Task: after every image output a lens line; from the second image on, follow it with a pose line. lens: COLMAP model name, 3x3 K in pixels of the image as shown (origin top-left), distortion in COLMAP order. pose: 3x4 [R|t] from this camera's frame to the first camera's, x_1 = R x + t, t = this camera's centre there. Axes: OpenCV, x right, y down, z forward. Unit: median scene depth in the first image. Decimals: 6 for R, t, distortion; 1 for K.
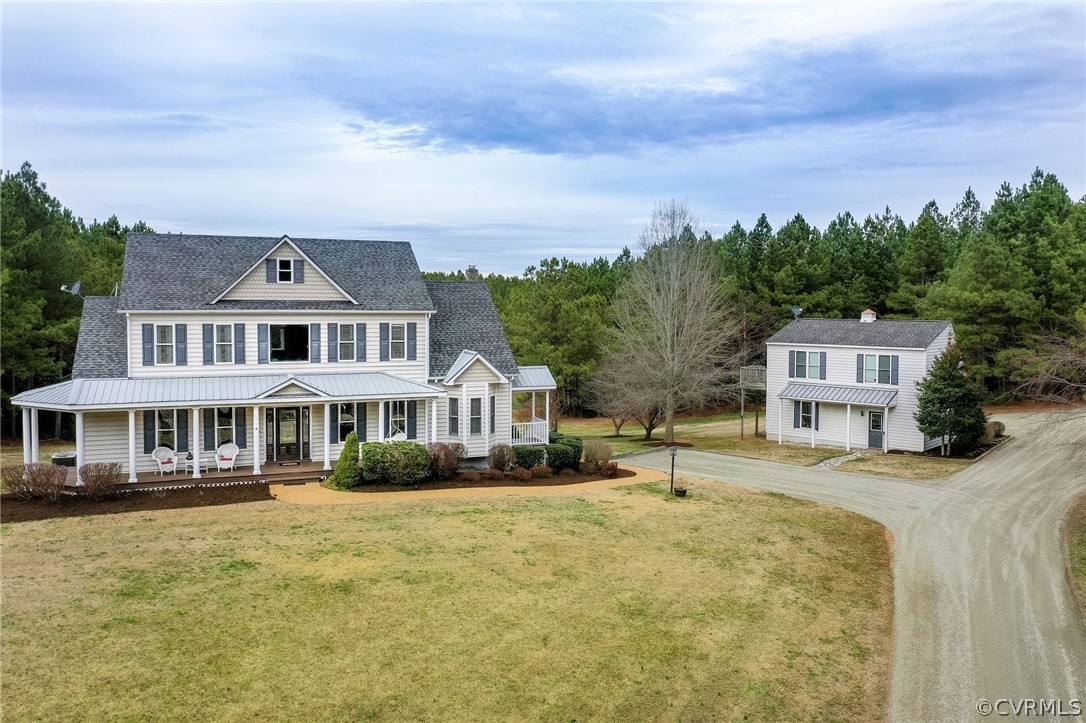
lens RADIAL K [[986.5, 0, 532.3], [0, 986.5, 343.2], [0, 0, 1]] dist [-0.008186, 0.056230]
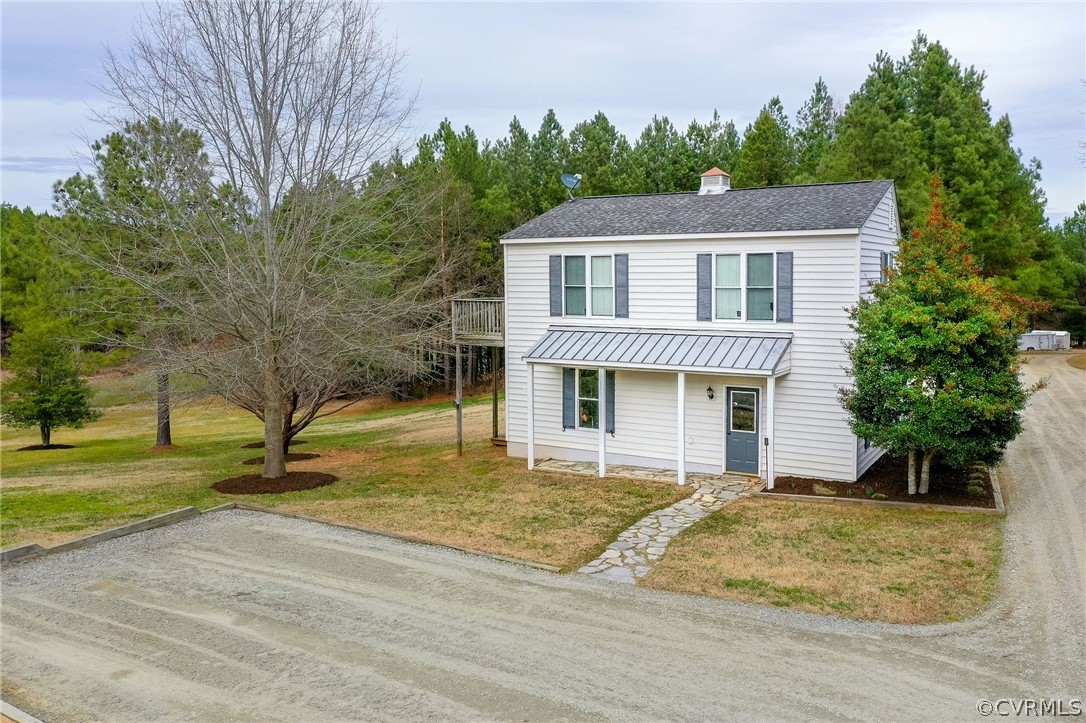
lens RADIAL K [[966.0, 0, 542.1], [0, 966.0, 362.8], [0, 0, 1]] dist [-0.077261, -0.005884]
pose [[0.983261, -0.030254, 0.179676, 0.179246], [0.022300, 0.998687, 0.046126, 0.035729], [-0.180835, -0.041347, 0.982644, 0.575631]]
